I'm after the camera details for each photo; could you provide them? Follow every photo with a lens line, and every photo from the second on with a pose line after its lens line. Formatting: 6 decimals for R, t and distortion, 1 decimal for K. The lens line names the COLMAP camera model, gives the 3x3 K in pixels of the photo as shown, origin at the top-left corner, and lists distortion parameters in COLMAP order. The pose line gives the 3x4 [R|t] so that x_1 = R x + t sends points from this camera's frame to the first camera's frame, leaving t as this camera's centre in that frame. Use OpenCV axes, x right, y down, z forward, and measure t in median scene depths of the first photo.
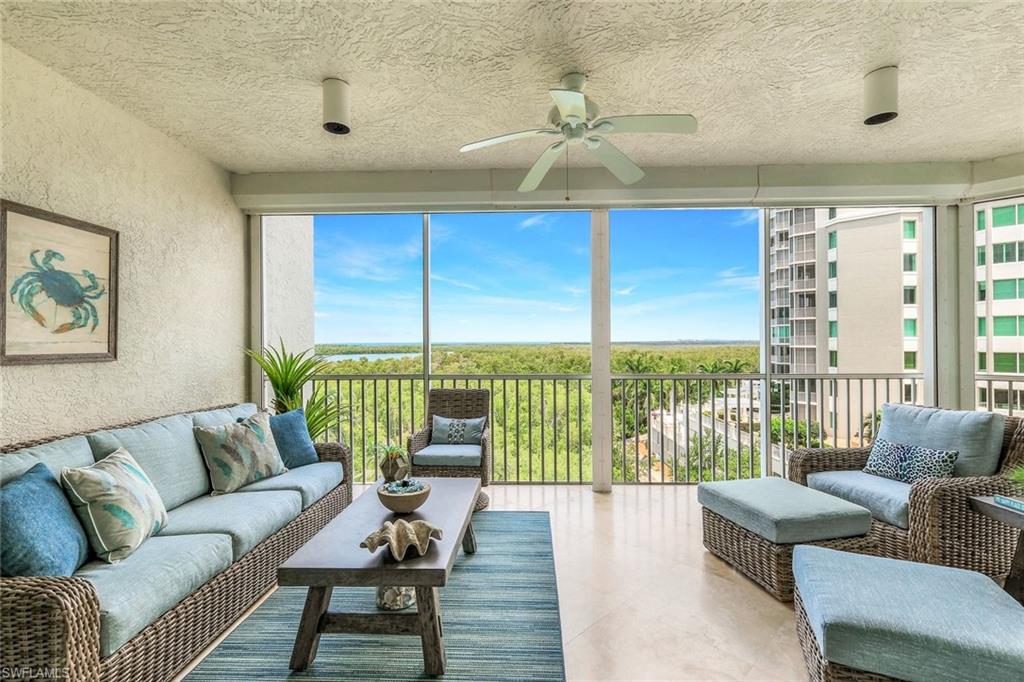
lens RADIAL K [[483.4, 0, 515.3], [0, 483.4, 337.4], [0, 0, 1]] dist [0.001396, -0.000018]
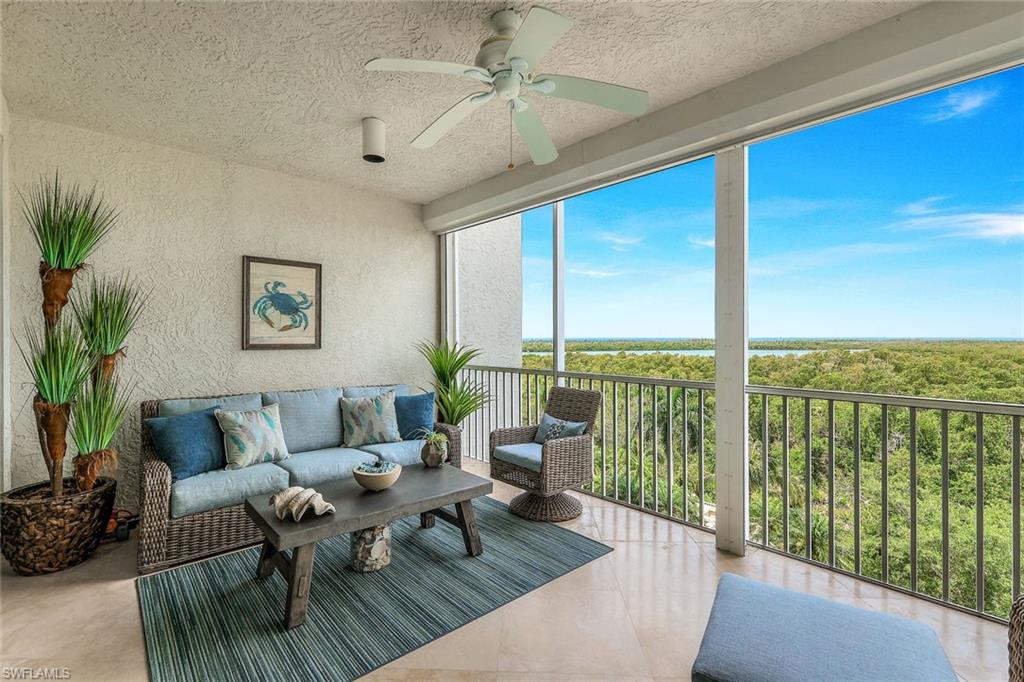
lens RADIAL K [[483.4, 0, 515.3], [0, 483.4, 337.4], [0, 0, 1]] dist [0.001396, -0.000018]
pose [[0.661750, 0.004048, -0.749713, 0.679790], [0.004235, 0.999949, 0.009137, 0.000237], [0.749712, -0.009221, 0.661700, 0.417359]]
